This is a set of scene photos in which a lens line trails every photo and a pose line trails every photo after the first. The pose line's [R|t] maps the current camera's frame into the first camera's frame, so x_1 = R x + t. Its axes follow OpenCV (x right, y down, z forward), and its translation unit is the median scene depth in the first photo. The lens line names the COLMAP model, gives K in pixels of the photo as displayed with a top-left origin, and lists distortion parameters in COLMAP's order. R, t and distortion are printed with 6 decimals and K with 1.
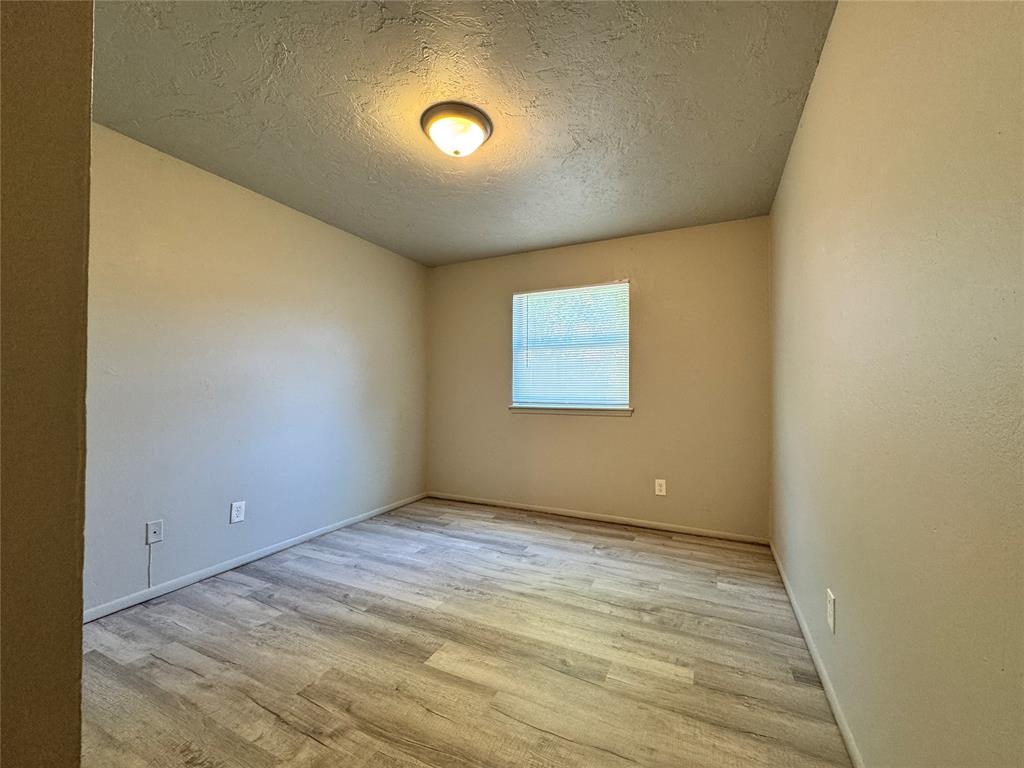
lens RADIAL K [[407.6, 0, 511.2], [0, 407.6, 383.2], [0, 0, 1]] dist [-0.001024, 0.000247]
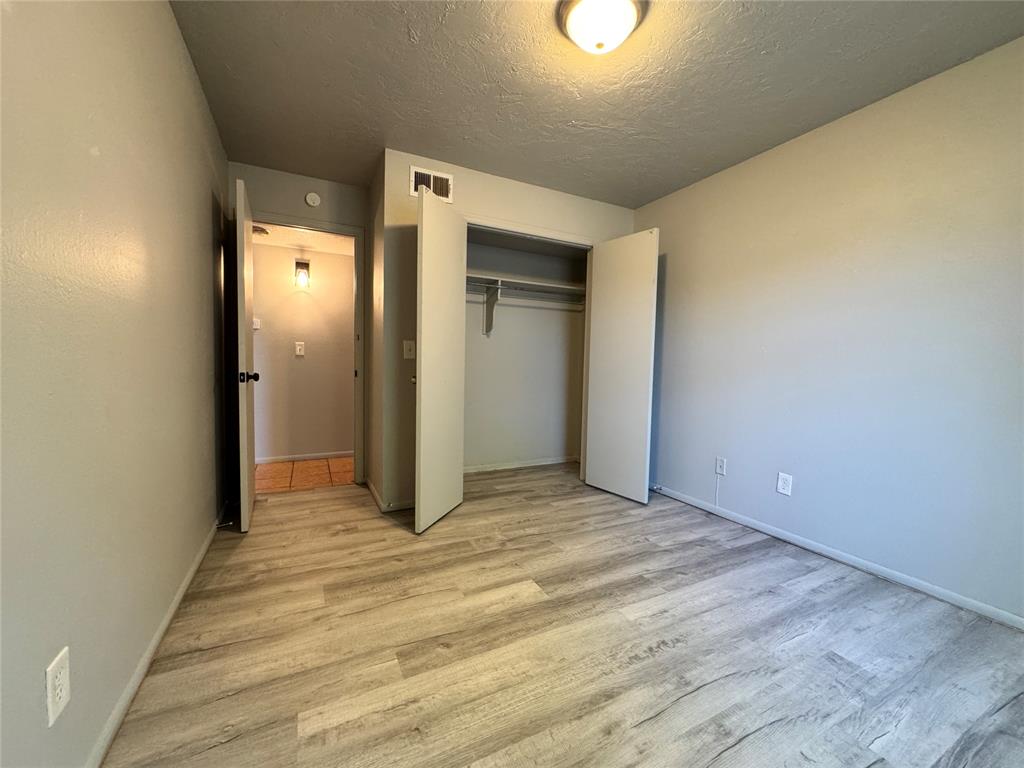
lens RADIAL K [[407.6, 0, 514.8], [0, 407.6, 383.7], [0, 0, 1]] dist [-0.001024, 0.000247]
pose [[-0.596230, 0.025013, -0.802424, 0.623733], [-0.011382, 0.999151, 0.039602, 0.061079], [0.802733, 0.032745, -0.595439, 1.369595]]
